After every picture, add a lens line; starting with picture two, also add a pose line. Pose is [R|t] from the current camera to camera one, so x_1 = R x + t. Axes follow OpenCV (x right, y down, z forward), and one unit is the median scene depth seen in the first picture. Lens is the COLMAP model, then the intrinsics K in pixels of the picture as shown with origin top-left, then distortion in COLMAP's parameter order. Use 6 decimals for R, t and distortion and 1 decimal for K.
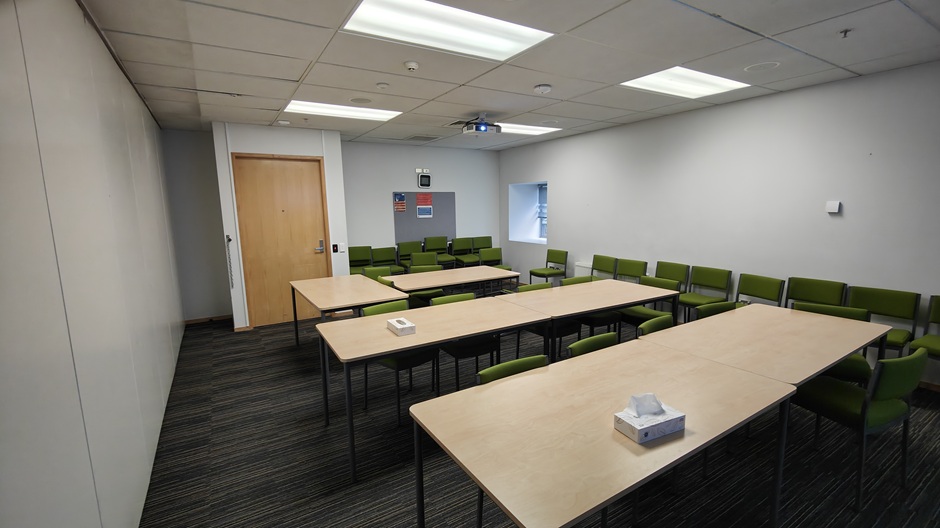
lens RADIAL K [[407.6, 0, 470.0], [0, 407.6, 264.0], [0, 0, 1]] dist [0.019006, -0.000494]
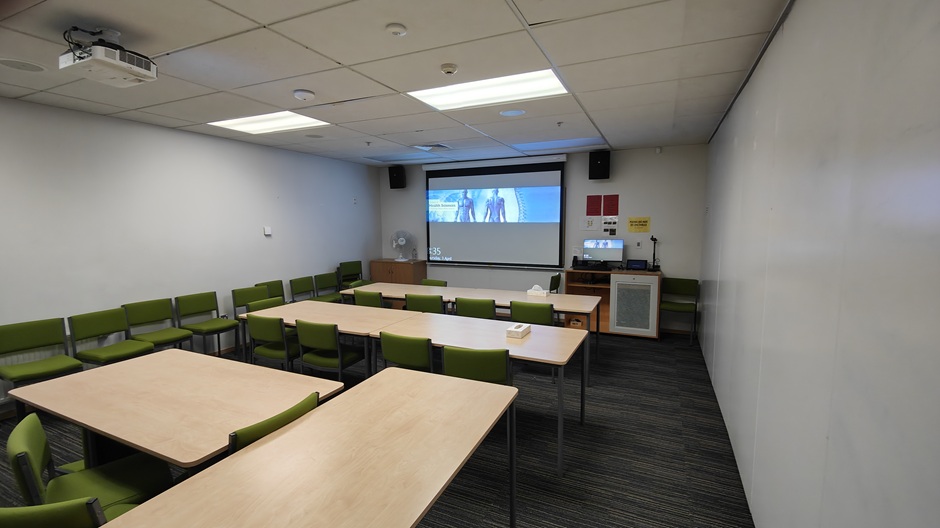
lens RADIAL K [[407.6, 0, 470.0], [0, 407.6, 264.0], [0, 0, 1]] dist [0.019006, -0.000494]
pose [[-0.544358, -0.063494, 0.836447, -0.493134], [0.136843, 0.977053, 0.163224, -0.109815], [-0.827616, 0.203314, -0.523178, 0.797178]]
